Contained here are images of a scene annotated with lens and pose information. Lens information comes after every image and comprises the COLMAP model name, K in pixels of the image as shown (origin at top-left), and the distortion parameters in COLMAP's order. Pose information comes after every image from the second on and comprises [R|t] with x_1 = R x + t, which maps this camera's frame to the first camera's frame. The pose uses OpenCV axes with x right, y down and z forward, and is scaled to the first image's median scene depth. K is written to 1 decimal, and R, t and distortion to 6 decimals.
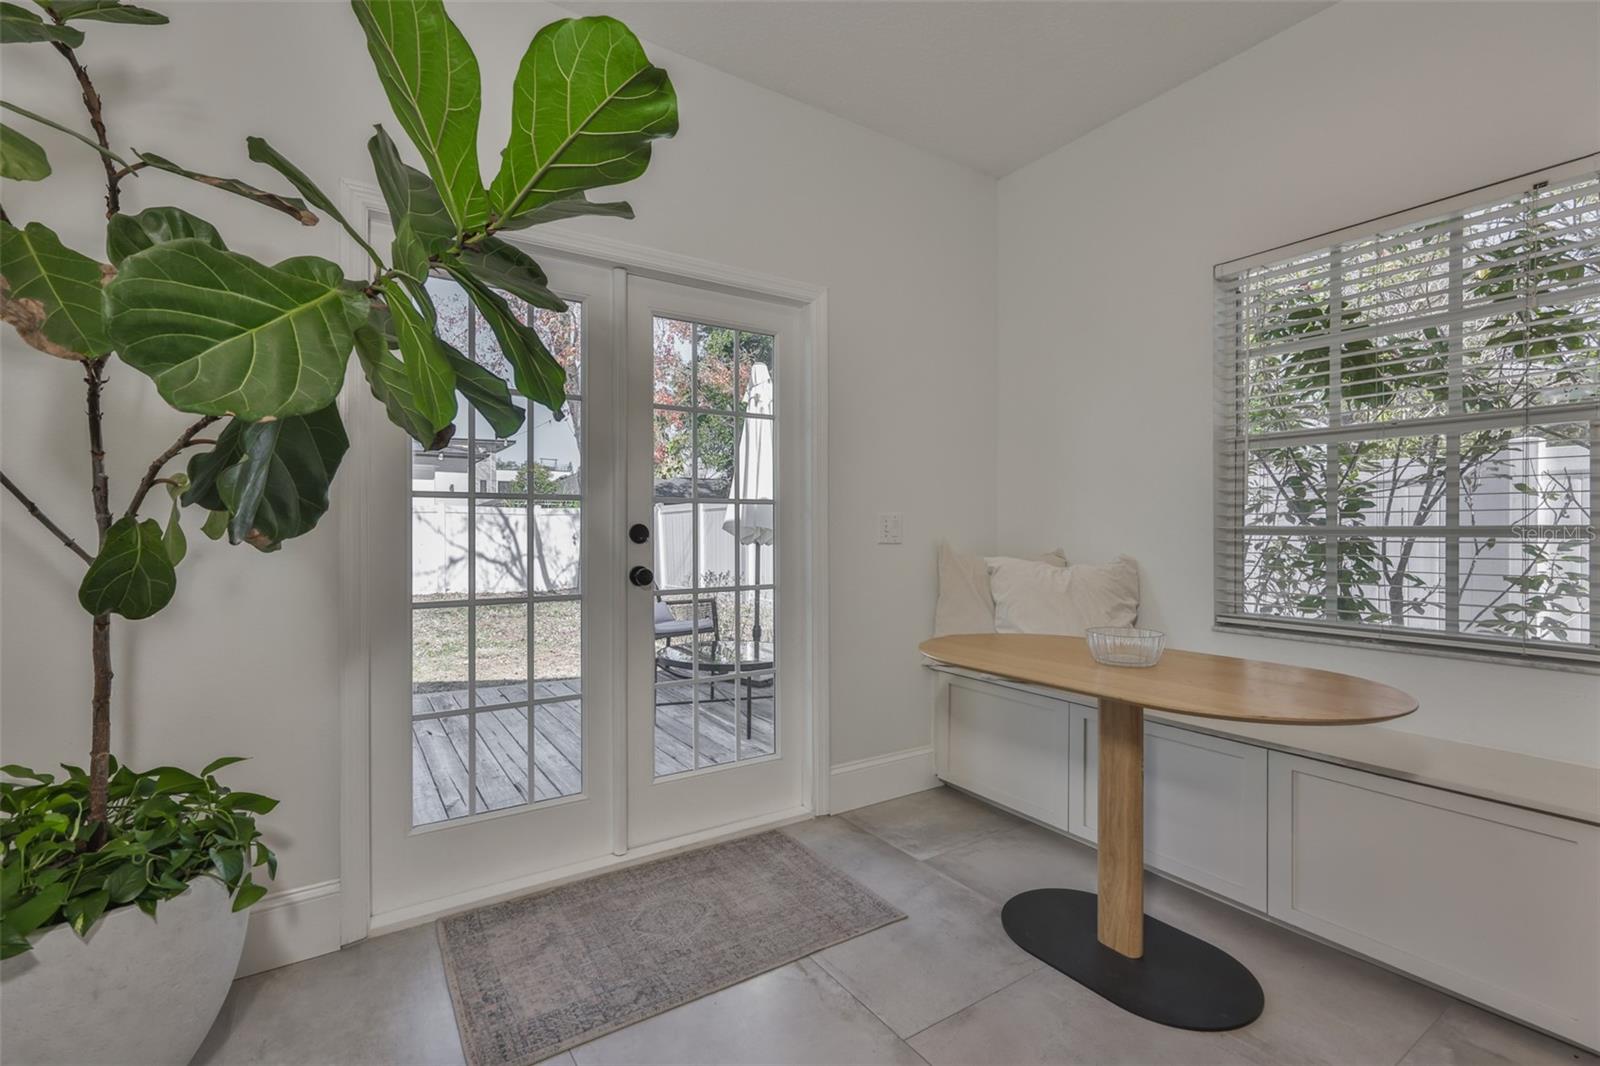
lens RADIAL K [[699.0, 0, 794.0], [0, 699.0, 535.7], [0, 0, 1]] dist [-0.003191, -0.000149]
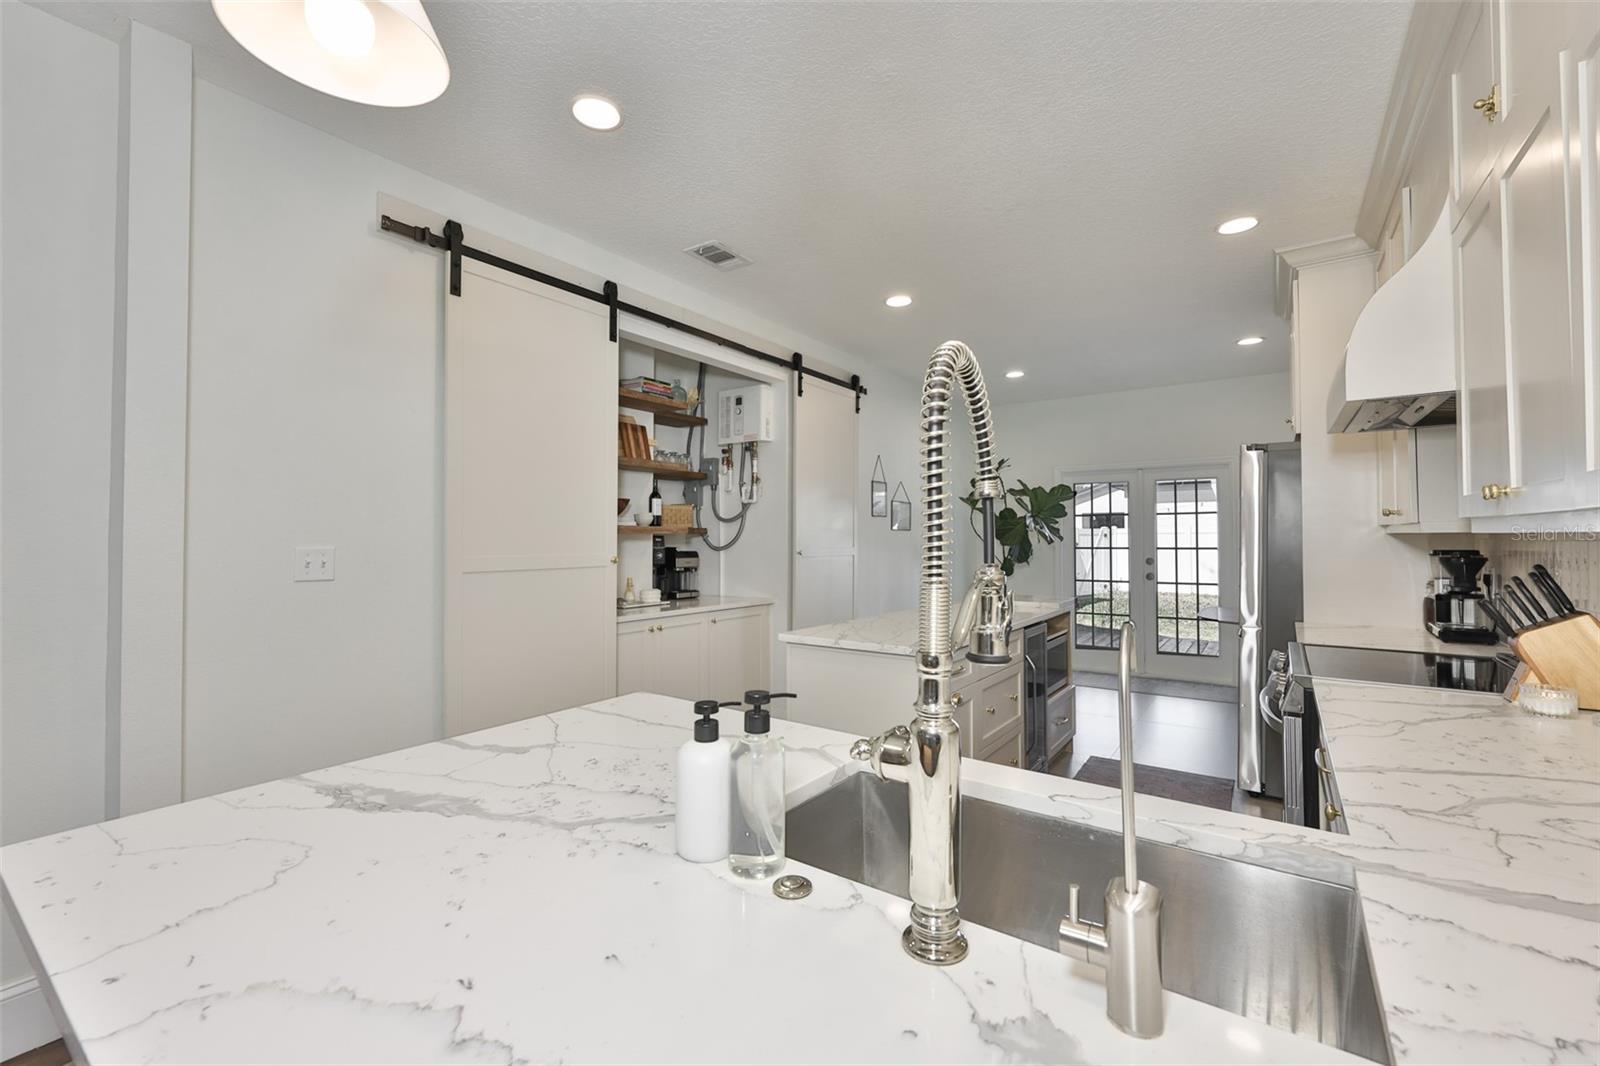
lens RADIAL K [[676.0, 0, 800.0], [0, 676.0, 533.0], [0, 0, 1]] dist [-0.003001, -0.000079]
pose [[0.360296, -0.006337, -0.932817, 3.343510], [-0.005838, 0.999942, -0.009048, -0.154185], [0.932820, 0.008705, 0.360238, -2.426662]]
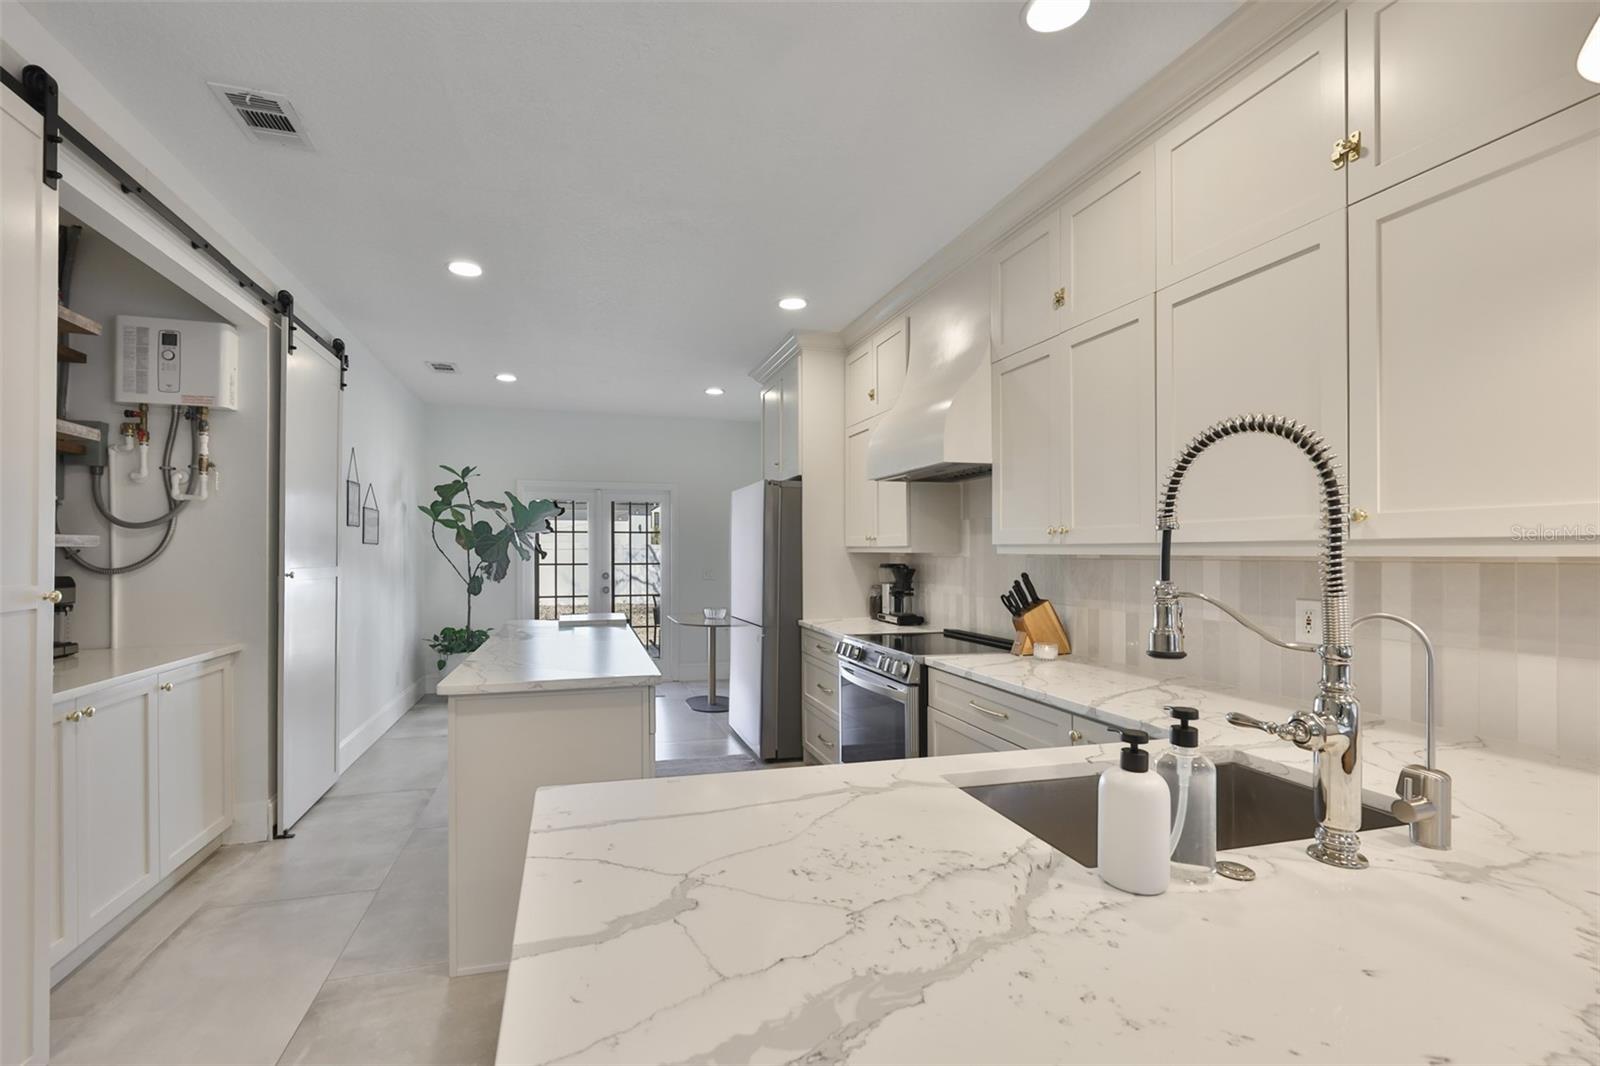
lens RADIAL K [[691.7, 0, 772.1], [0, 691.7, 550.0], [0, 0, 1]] dist [-0.001783, -0.000063]
pose [[0.952828, 0.001124, -0.303508, 2.541081], [-0.004701, 0.999928, -0.011054, -0.157423], [0.303474, 0.011959, 0.952765, -3.024423]]
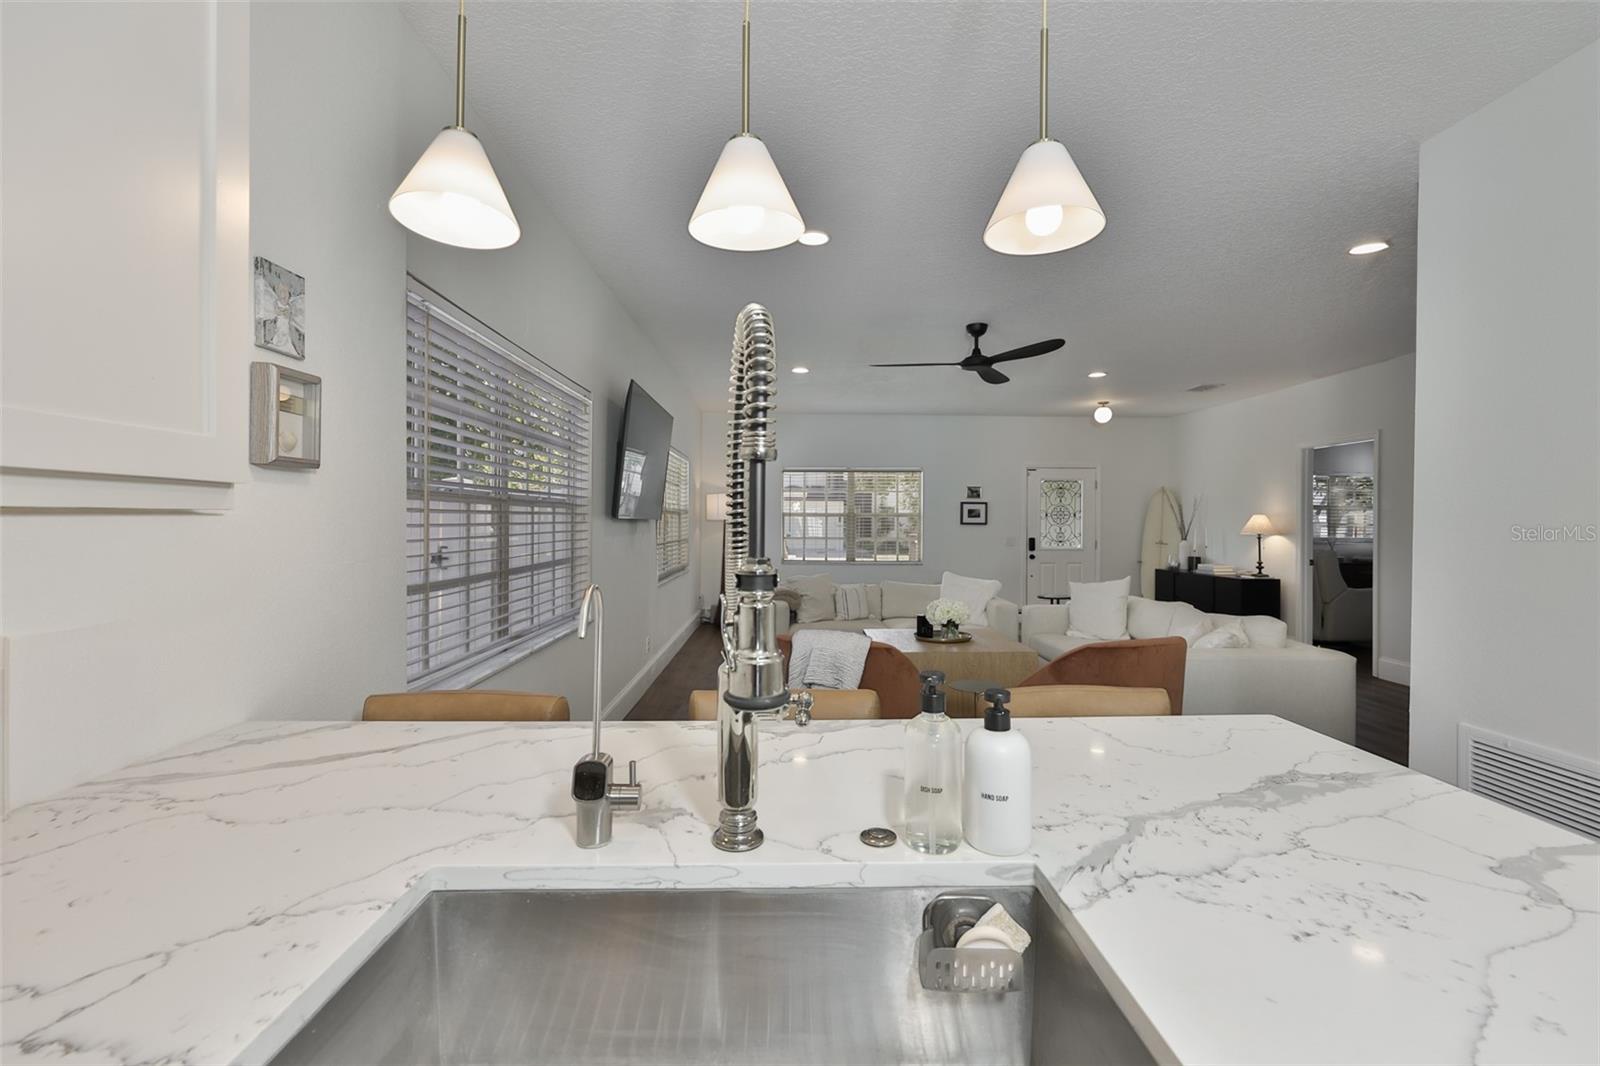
lens RADIAL K [[687.3, 0, 796.1], [0, 687.3, 521.5], [0, 0, 1]] dist [0.000643, 0.000691]
pose [[-0.843363, -0.004503, 0.537326, 2.481313], [0.000331, 0.999960, 0.008901, -0.158805], [-0.537344, 0.007684, -0.843328, -1.600658]]
